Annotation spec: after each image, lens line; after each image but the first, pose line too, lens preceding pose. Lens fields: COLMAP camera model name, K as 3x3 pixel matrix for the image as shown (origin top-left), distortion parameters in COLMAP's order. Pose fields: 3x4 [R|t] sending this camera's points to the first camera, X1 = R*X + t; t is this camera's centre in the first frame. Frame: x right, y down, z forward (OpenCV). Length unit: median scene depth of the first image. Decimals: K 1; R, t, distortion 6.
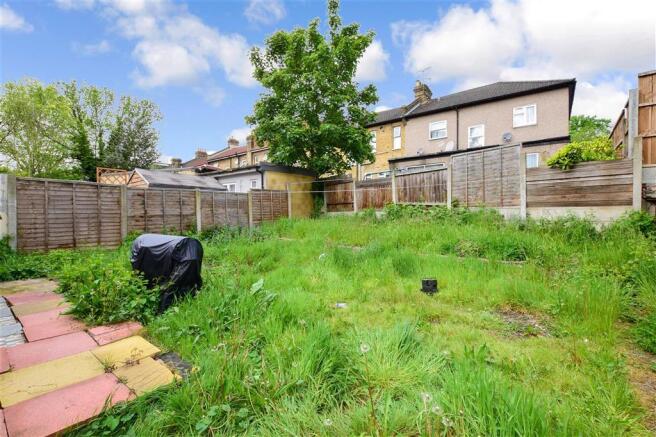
lens RADIAL K [[293.1, 0, 336.0], [0, 293.1, 218.9], [0, 0, 1]] dist [-0.026590, 0.000061]
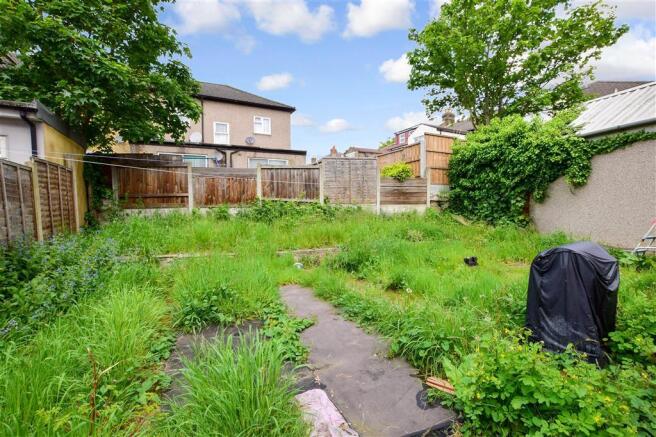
lens RADIAL K [[293.1, 0, 336.0], [0, 293.1, 218.9], [0, 0, 1]] dist [-0.026590, 0.000061]
pose [[0.427027, -0.034152, 0.903594, -0.502889], [0.025801, 0.999340, 0.025578, -0.009069], [-0.903871, 0.012391, 0.427626, 0.416768]]
